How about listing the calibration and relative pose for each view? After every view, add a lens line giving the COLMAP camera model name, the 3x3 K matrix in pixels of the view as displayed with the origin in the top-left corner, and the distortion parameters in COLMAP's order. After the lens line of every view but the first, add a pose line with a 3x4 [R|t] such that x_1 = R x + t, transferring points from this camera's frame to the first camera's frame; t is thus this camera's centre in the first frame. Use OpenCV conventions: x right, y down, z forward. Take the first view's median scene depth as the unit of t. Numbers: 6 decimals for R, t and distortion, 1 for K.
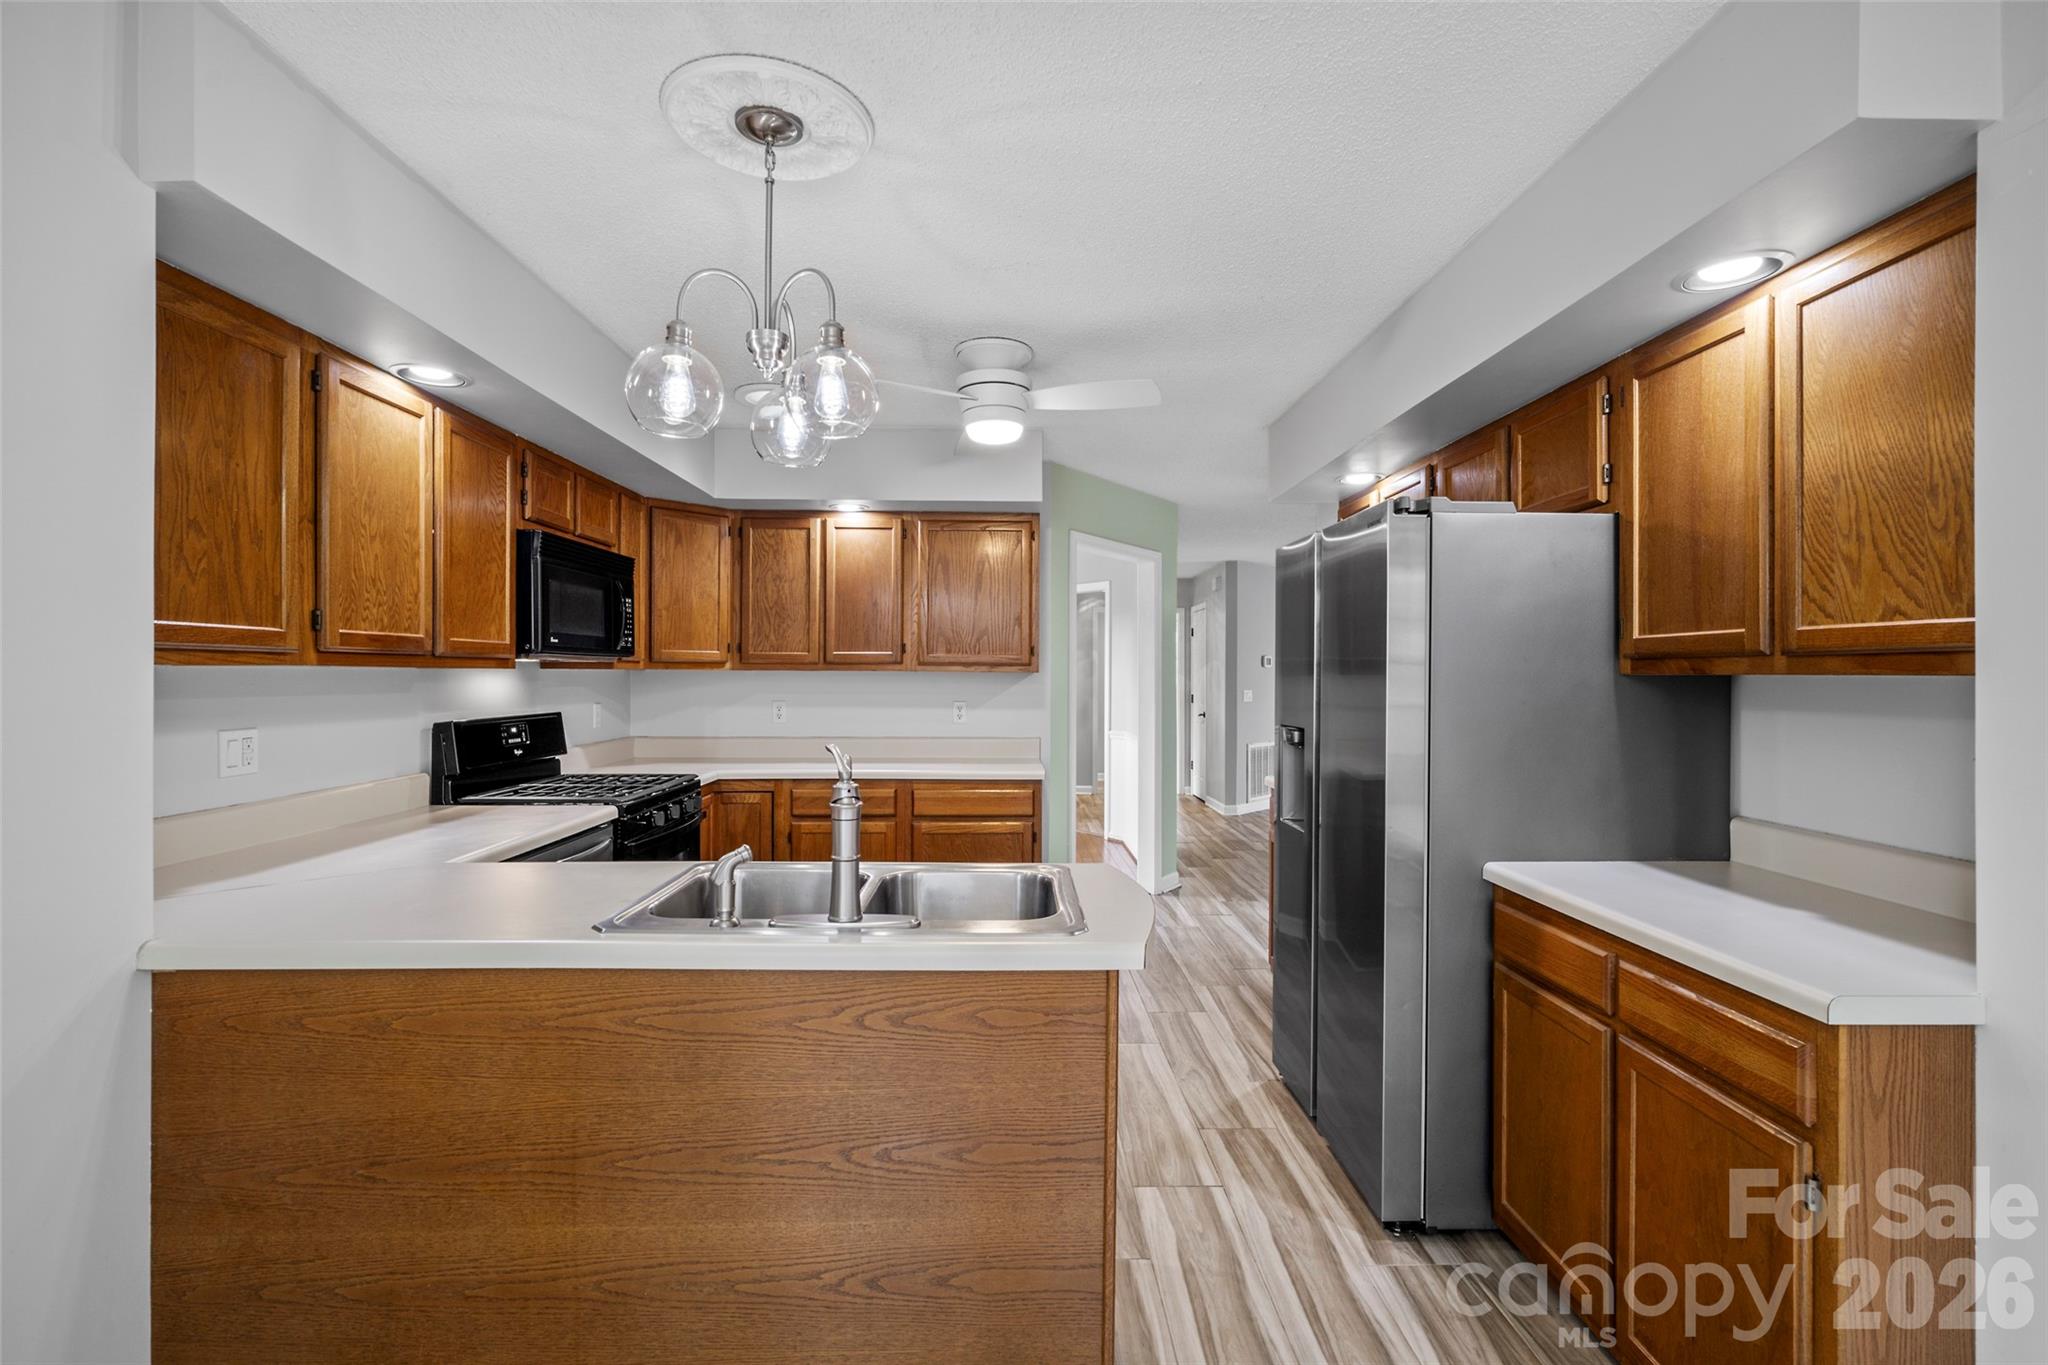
lens RADIAL K [[936.6, 0, 1020.8], [0, 936.6, 676.5], [0, 0, 1]] dist [-0.004968, 0.000778]
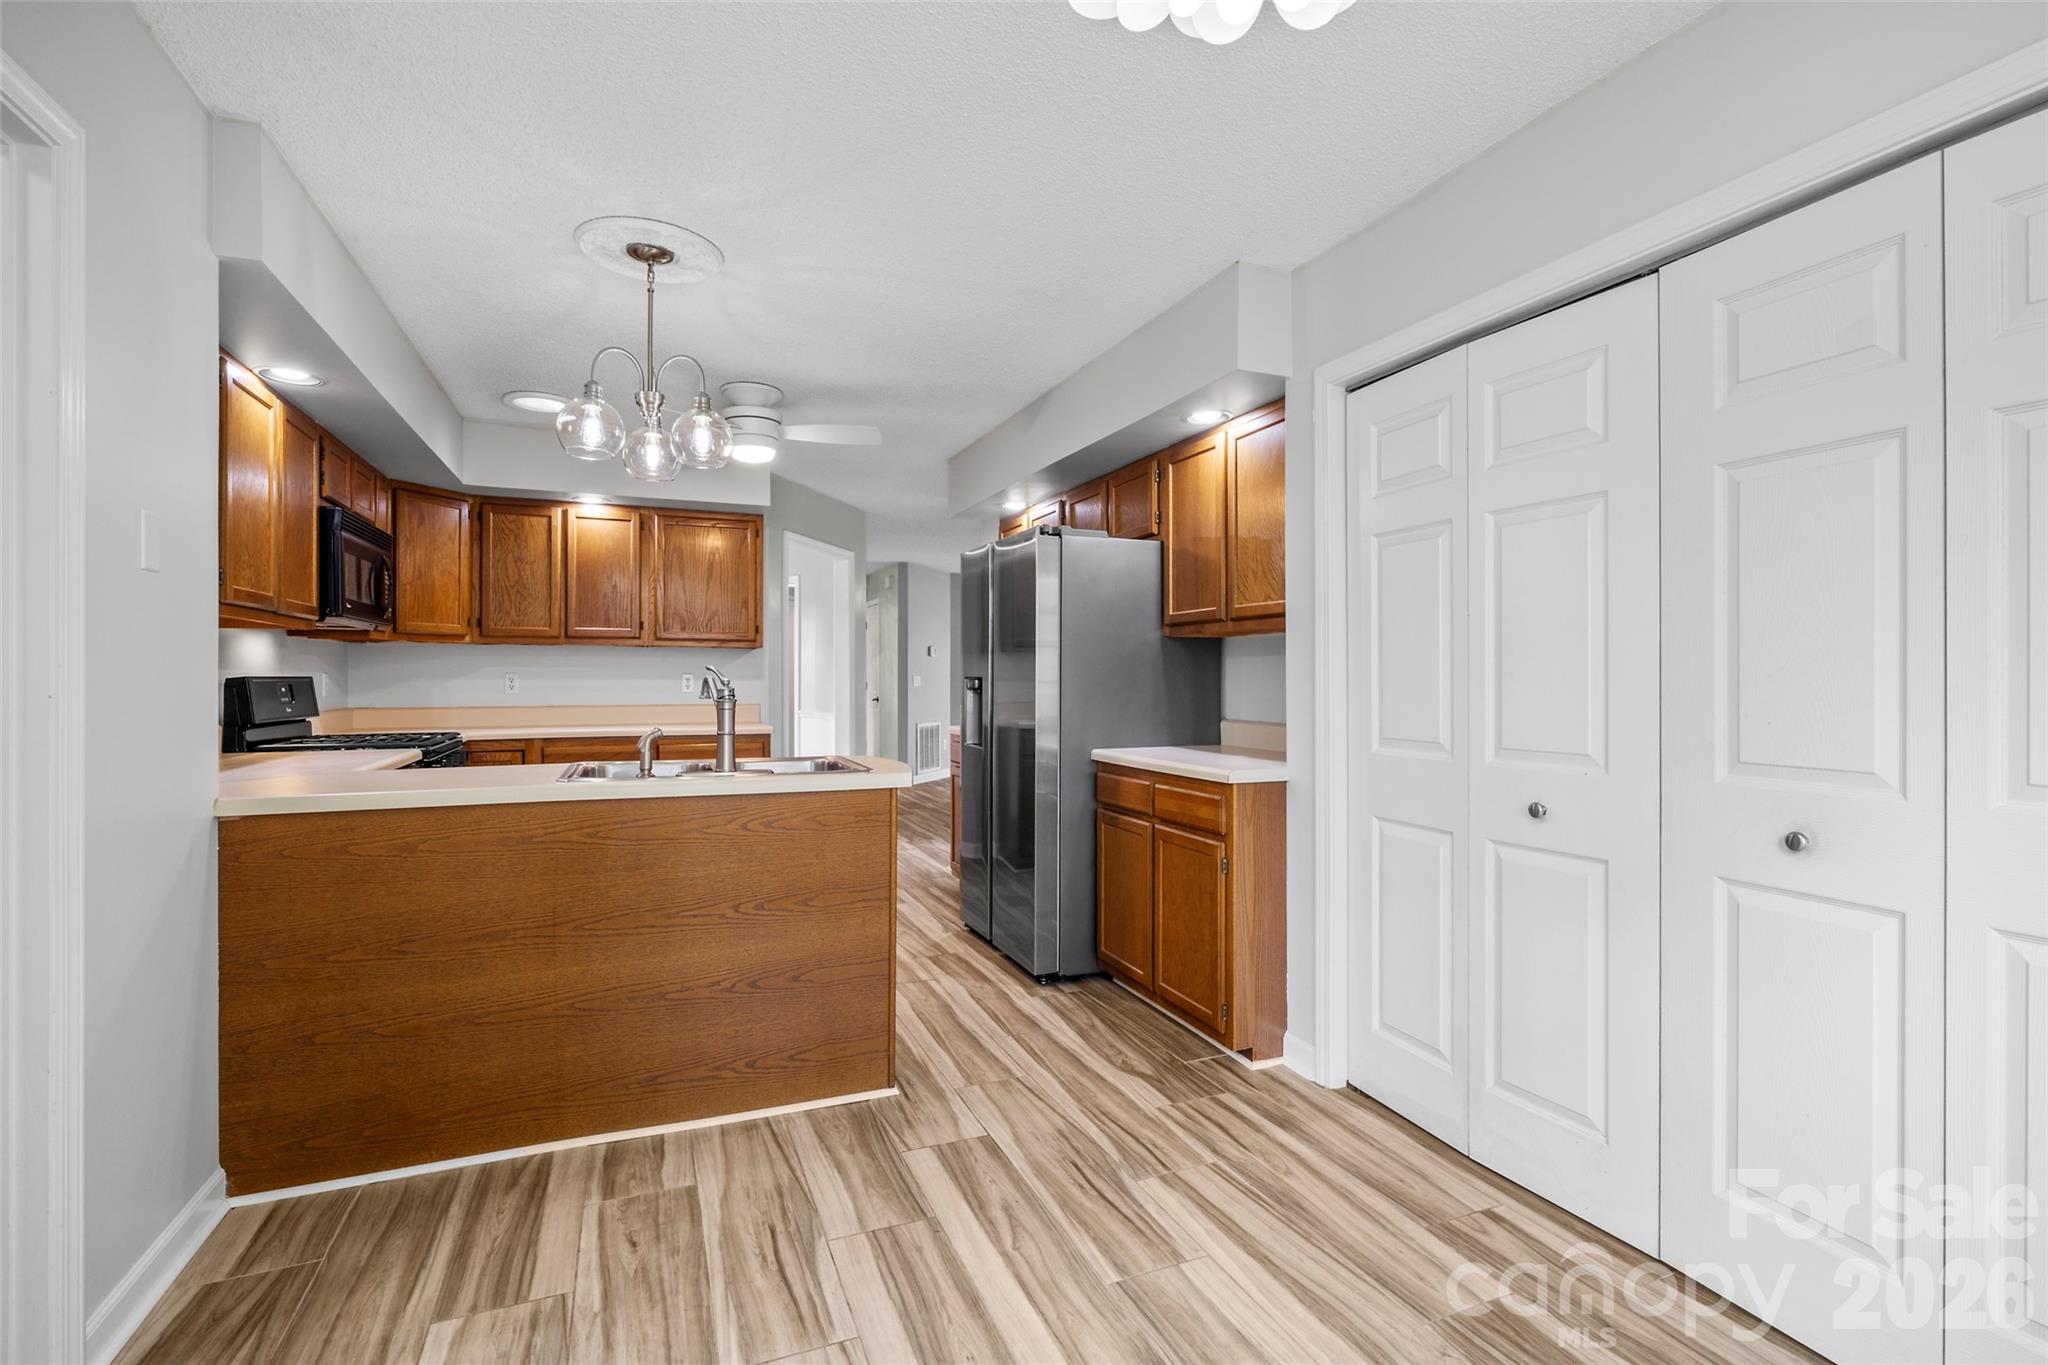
lens RADIAL K [[936.6, 0, 1025.0], [0, 936.6, 675.8], [0, 0, 1]] dist [-0.004968, 0.000778]
pose [[0.932647, -0.002602, 0.360781, -0.214033], [0.003190, 0.999994, -0.001035, 0.072863], [-0.360776, 0.002117, 0.932650, -0.508664]]
